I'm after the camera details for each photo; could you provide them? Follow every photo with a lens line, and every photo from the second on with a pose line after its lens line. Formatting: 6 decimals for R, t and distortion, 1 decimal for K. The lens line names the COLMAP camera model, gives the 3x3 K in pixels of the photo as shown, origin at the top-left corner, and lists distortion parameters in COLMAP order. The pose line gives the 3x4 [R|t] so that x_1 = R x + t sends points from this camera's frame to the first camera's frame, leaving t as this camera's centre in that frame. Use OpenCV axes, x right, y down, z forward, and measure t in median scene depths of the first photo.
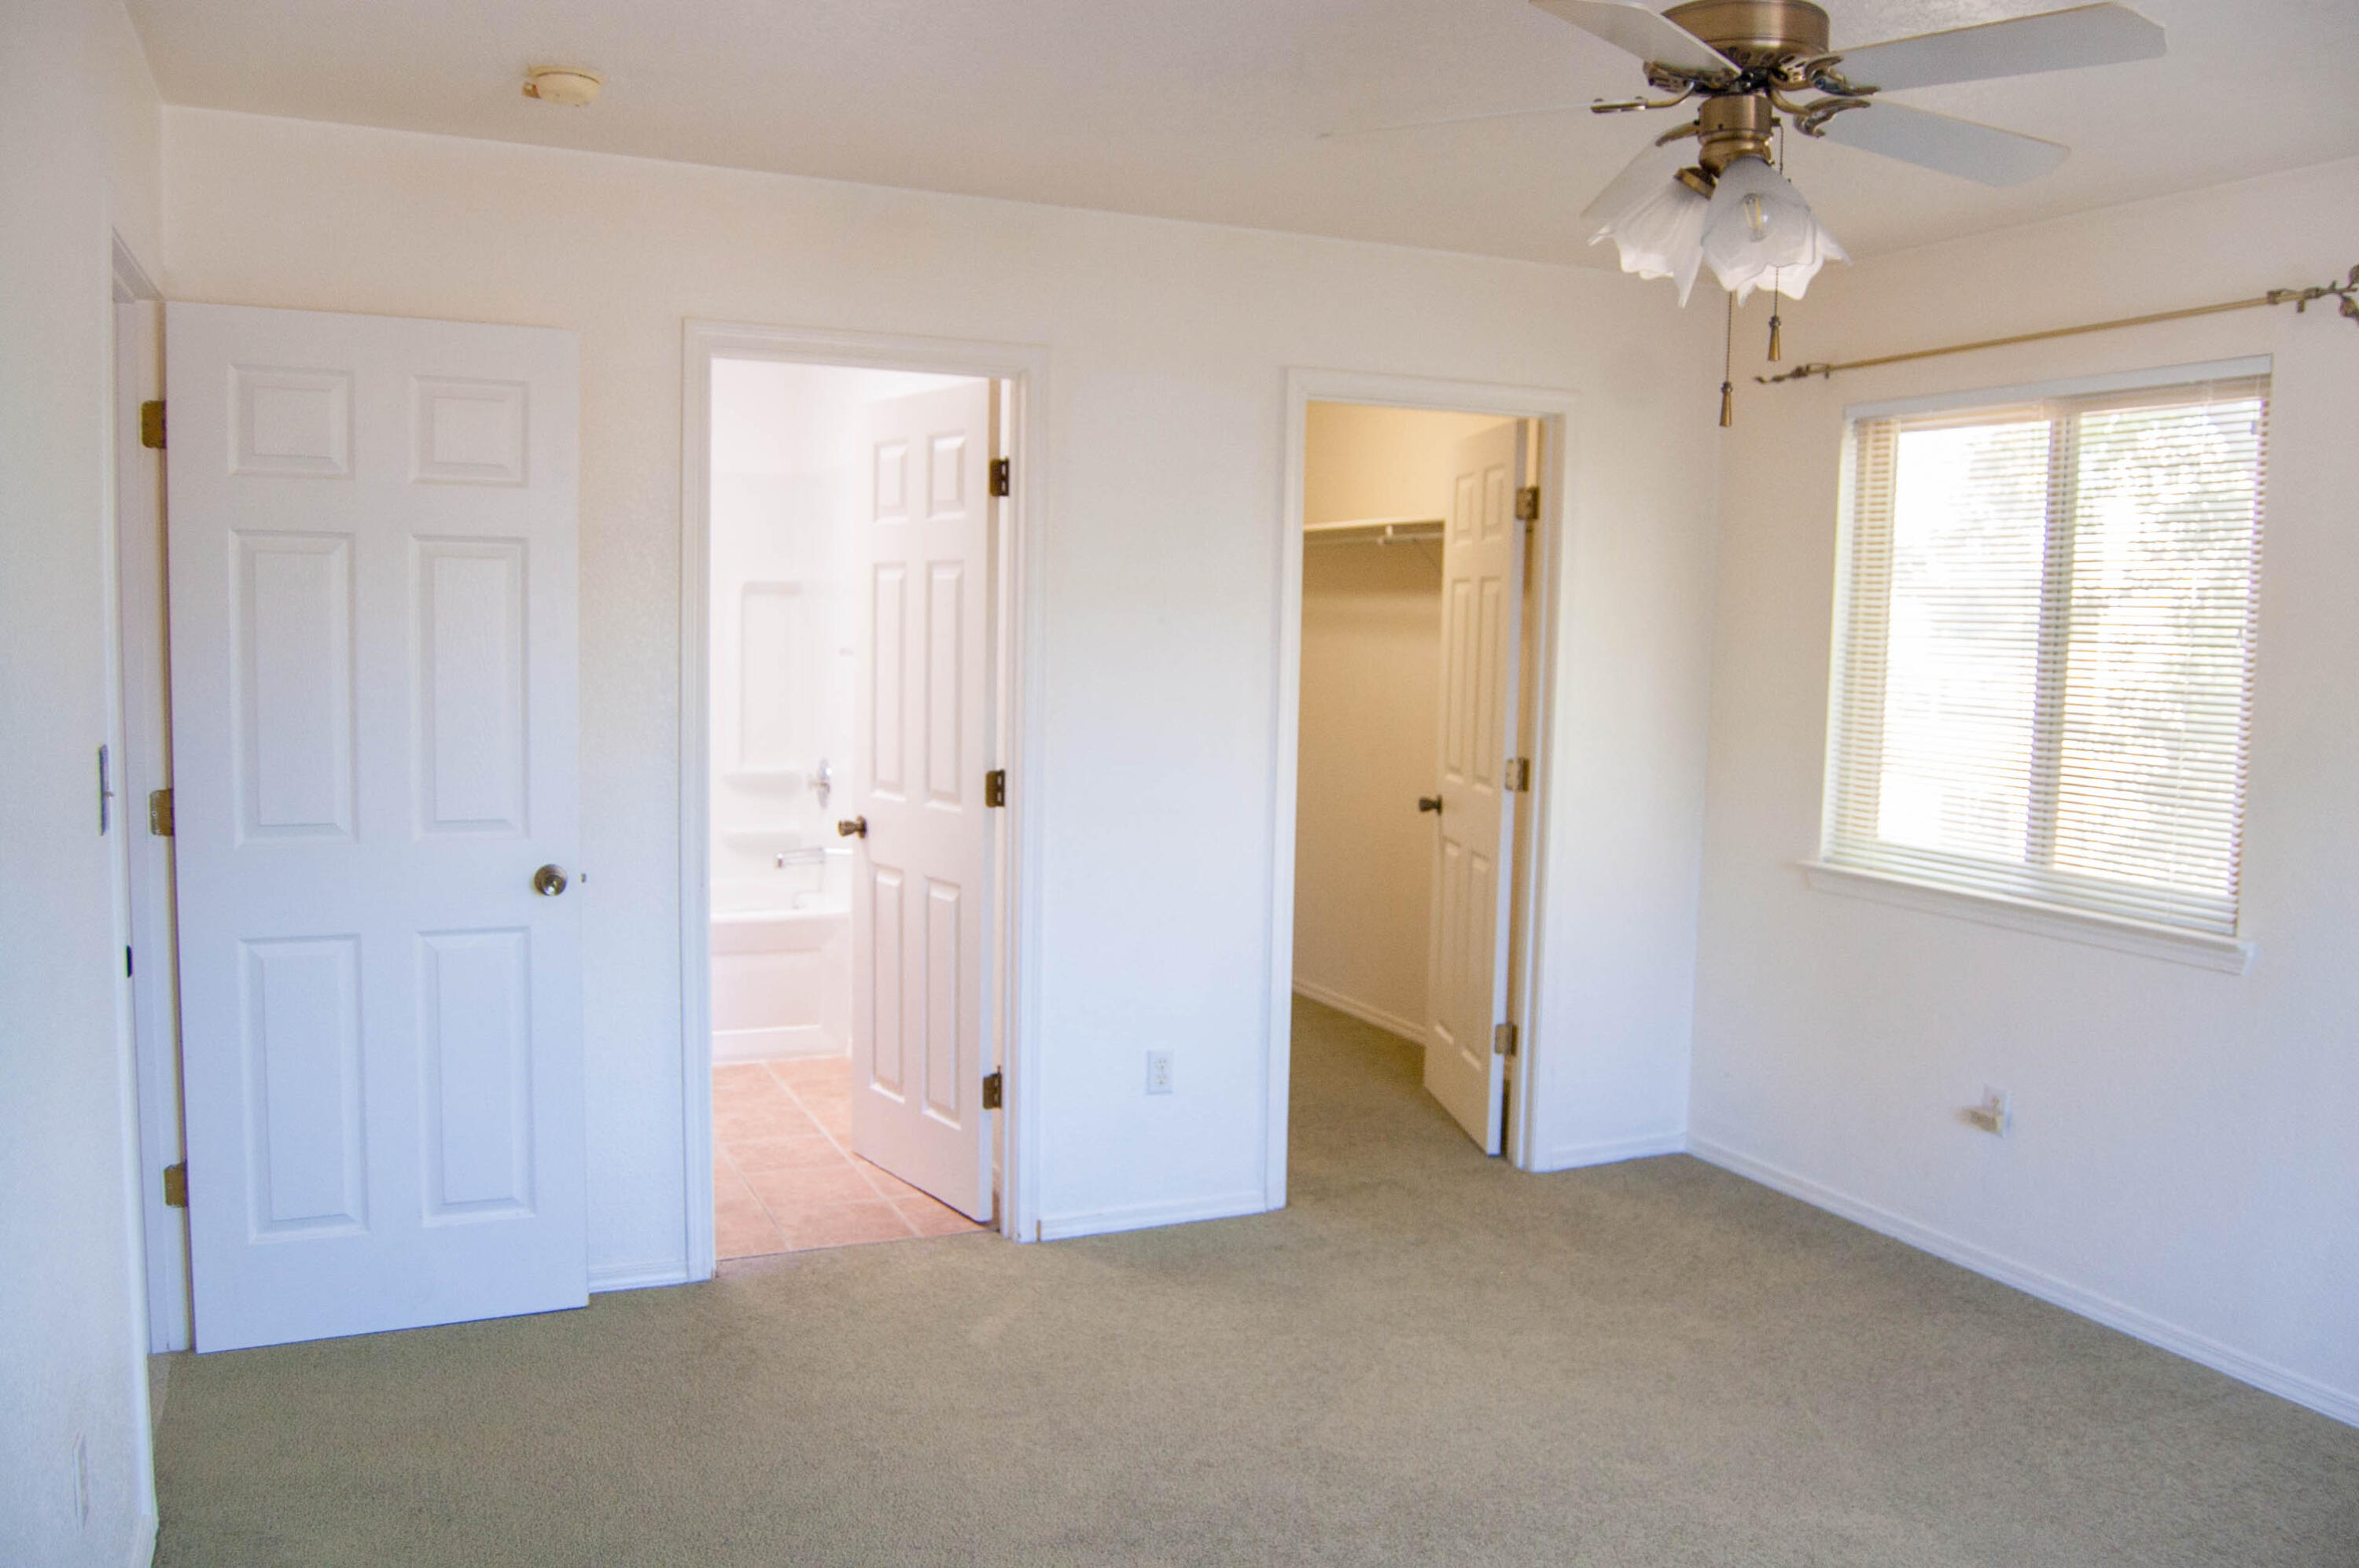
lens RADIAL K [[1852.9, 0, 1212.7], [0, 1852.9, 779.4], [0, 0, 1]] dist [-0.101399, 0.047402]
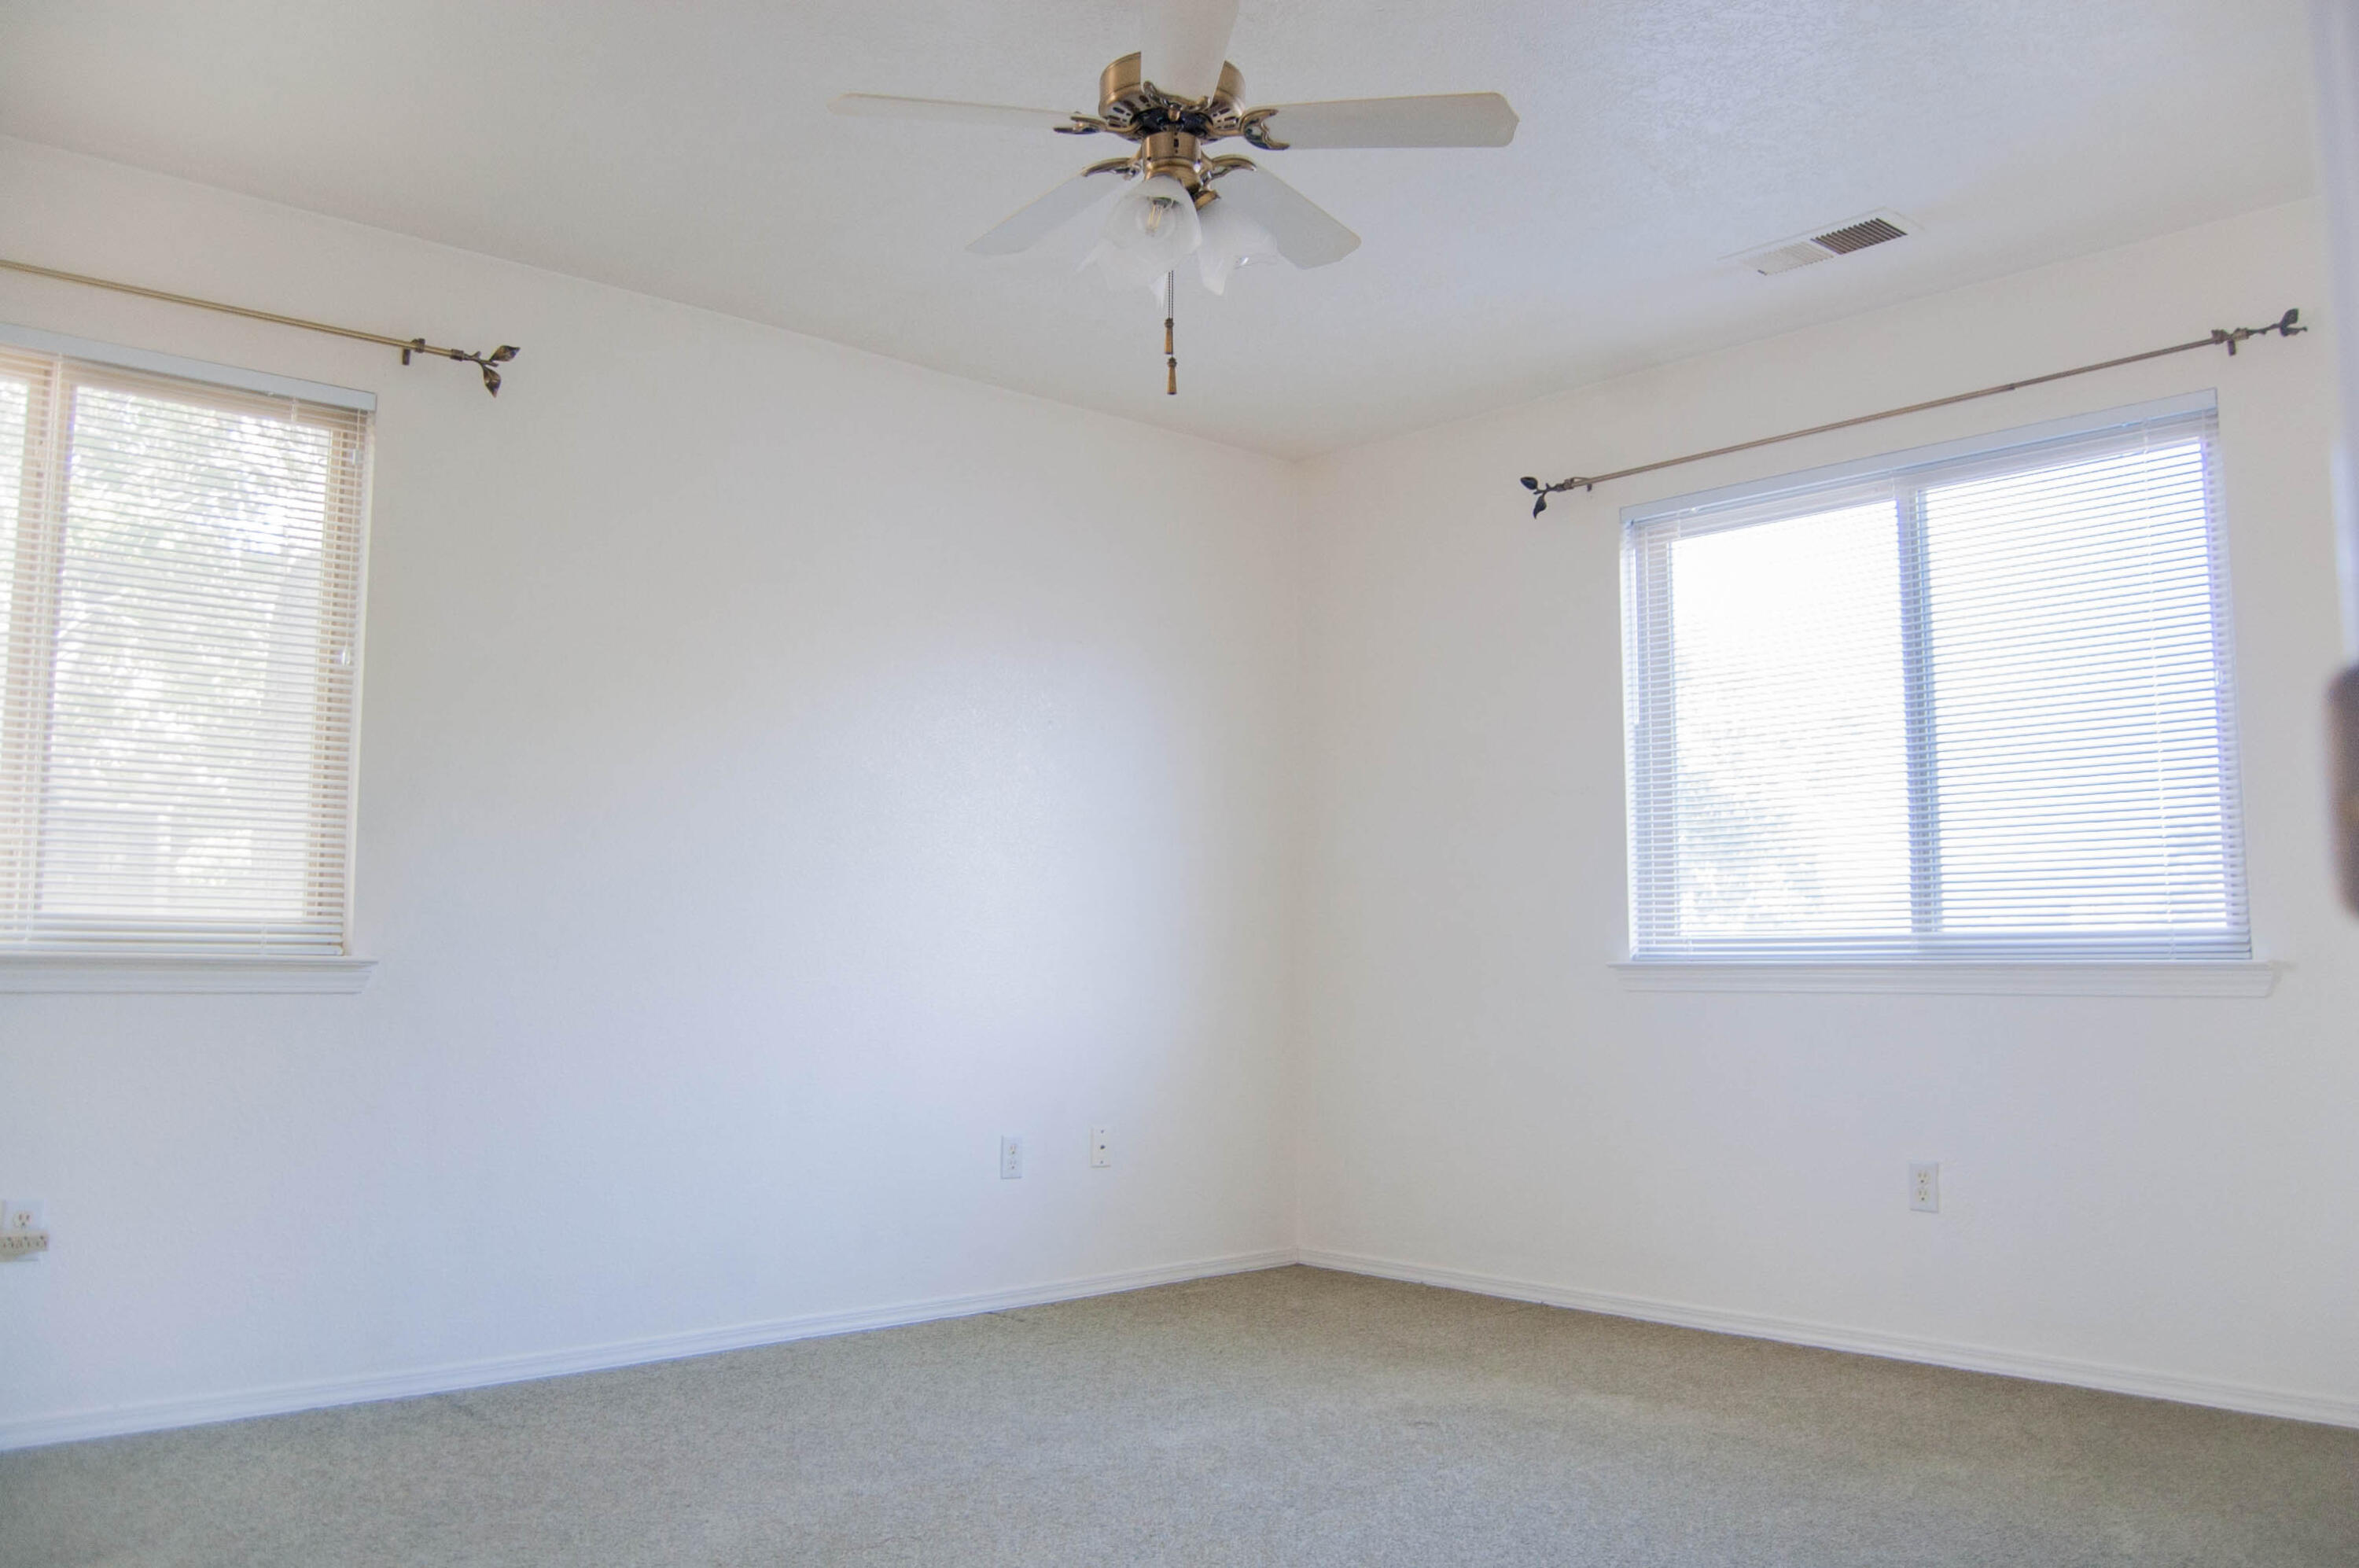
lens RADIAL K [[1852.9, 0, 1212.7], [0, 1852.9, 779.4], [0, 0, 1]] dist [-0.101399, 0.047402]
pose [[-0.299924, 0.070040, 0.951389, -0.520657], [0.073906, 0.996010, -0.050026, 0.073043], [-0.951096, 0.055309, -0.303903, 0.822482]]
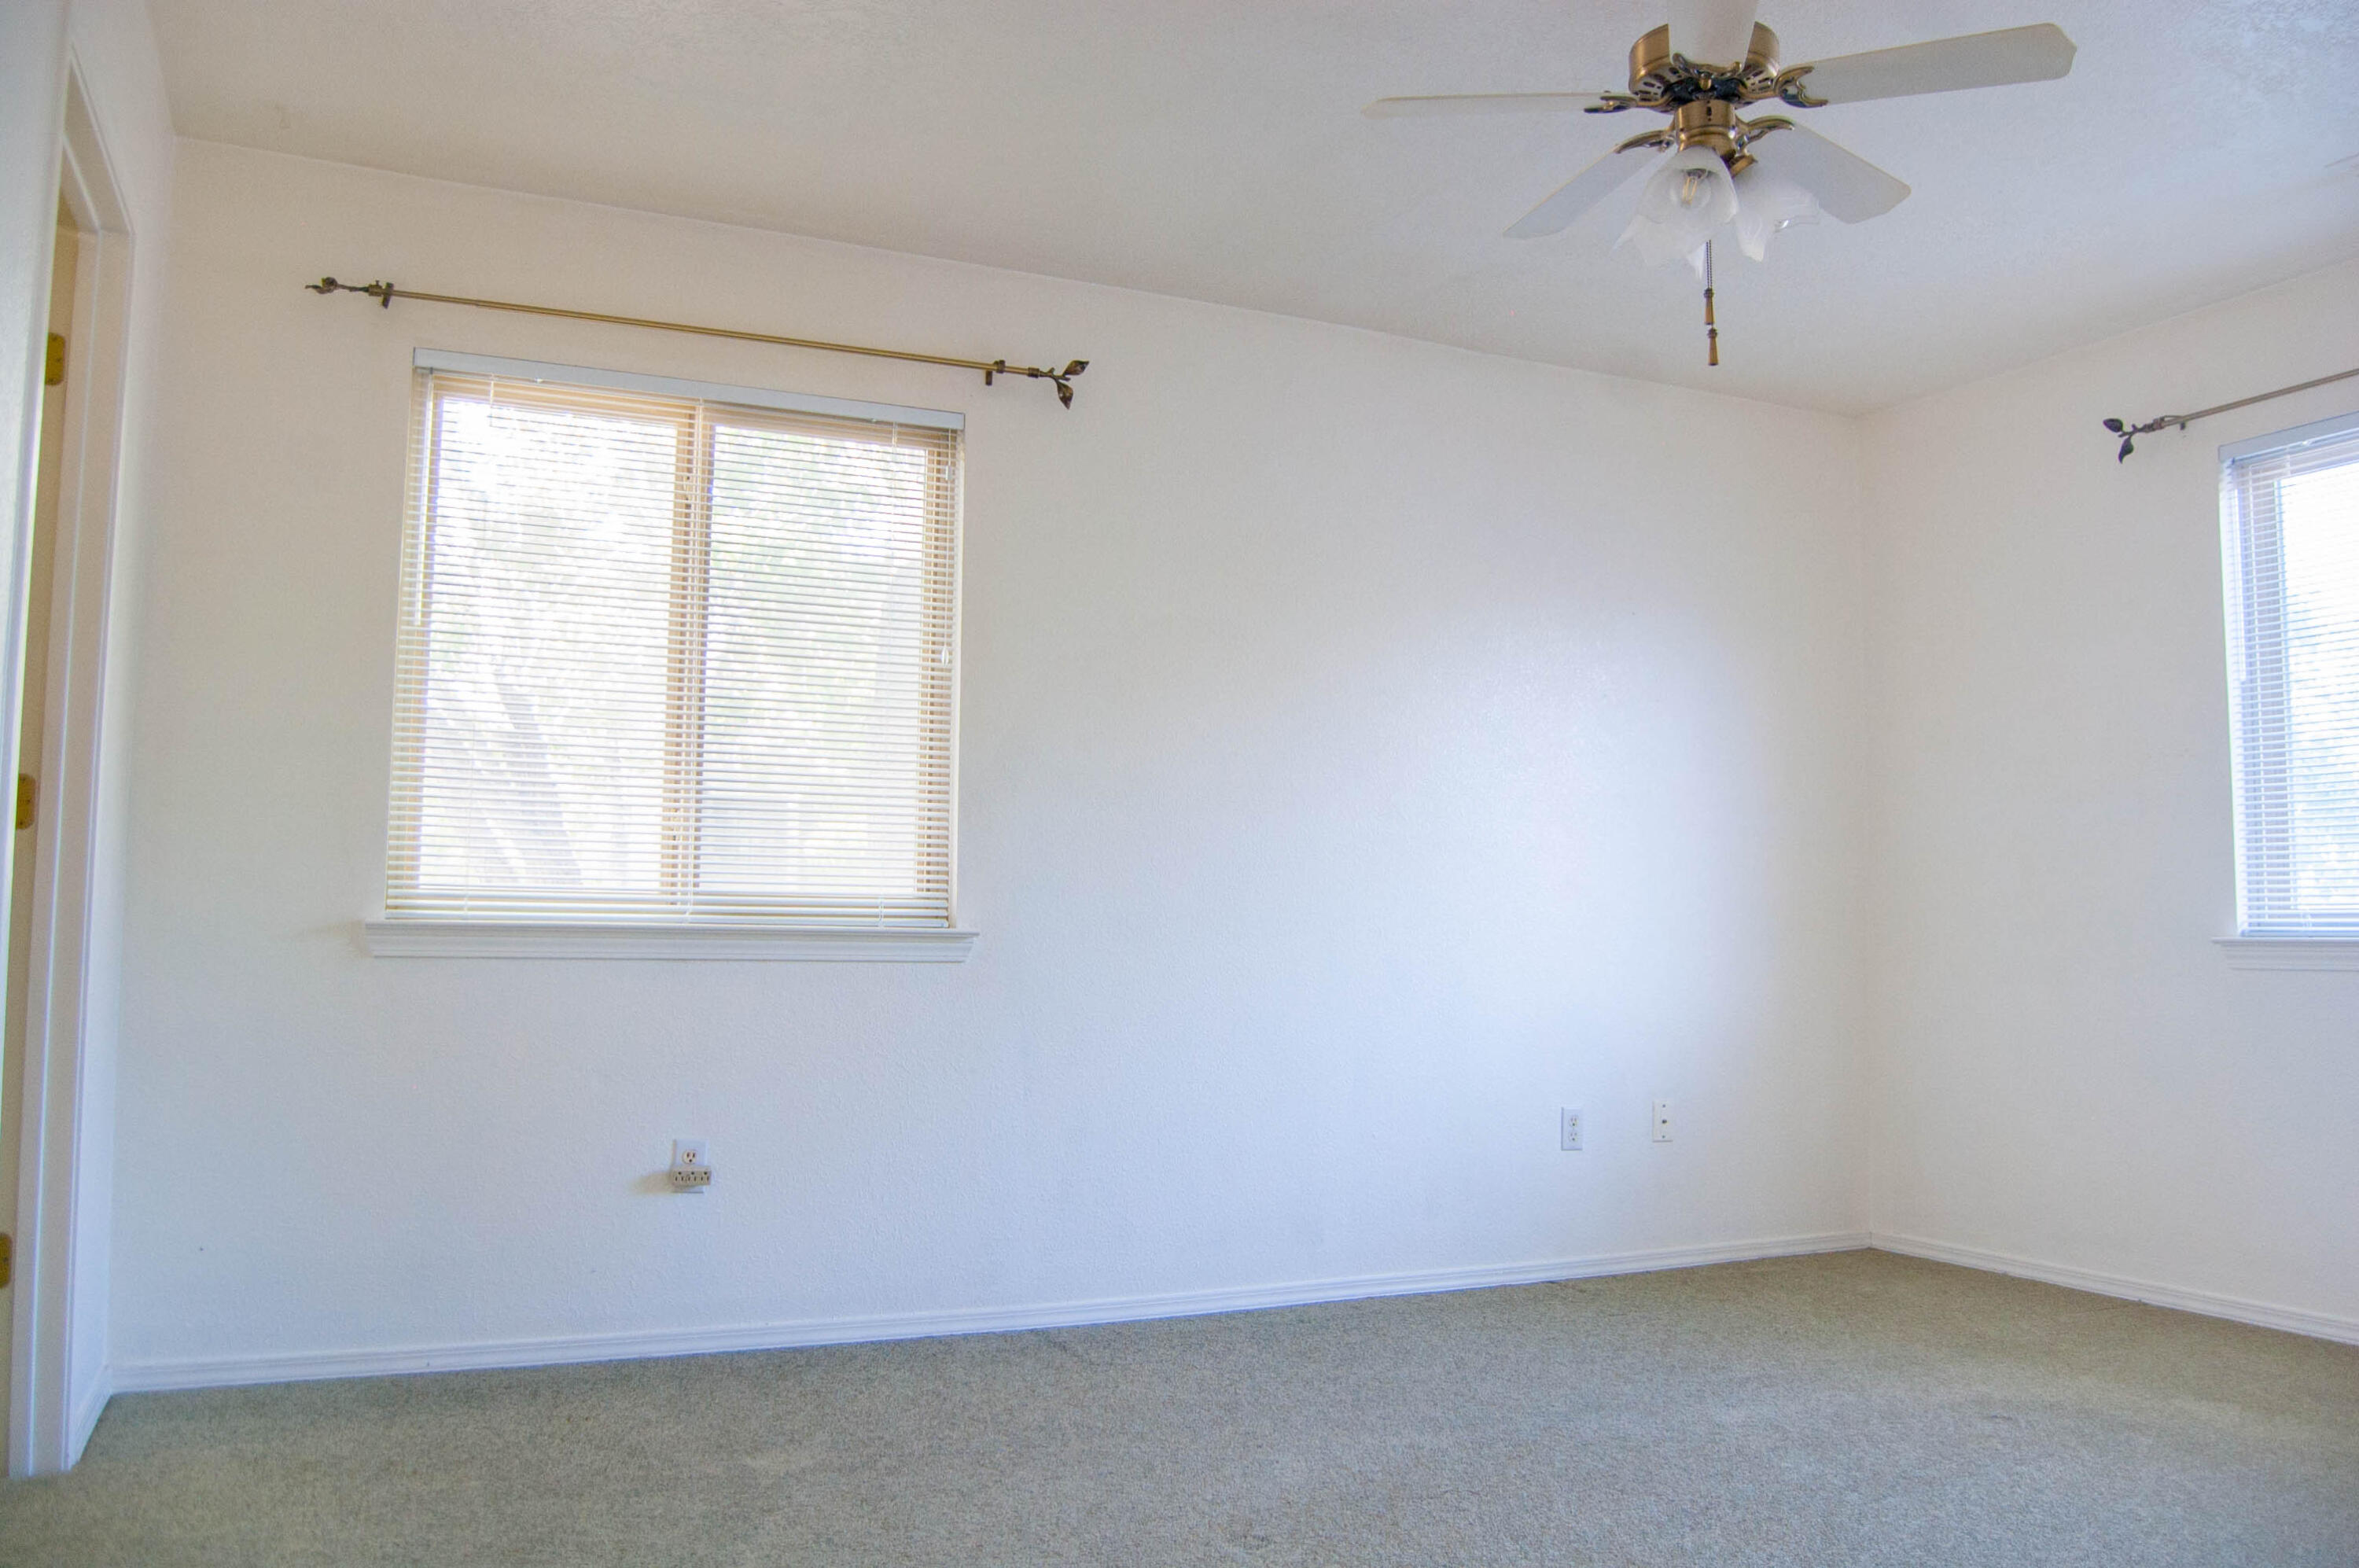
lens RADIAL K [[1852.9, 0, 1212.7], [0, 1852.9, 779.4], [0, 0, 1]] dist [-0.101399, 0.047402]
pose [[-0.001843, 0.059217, 0.998243, -0.541161], [0.077004, 0.995289, -0.058900, 0.072917], [-0.997029, 0.076761, -0.006394, 0.820999]]
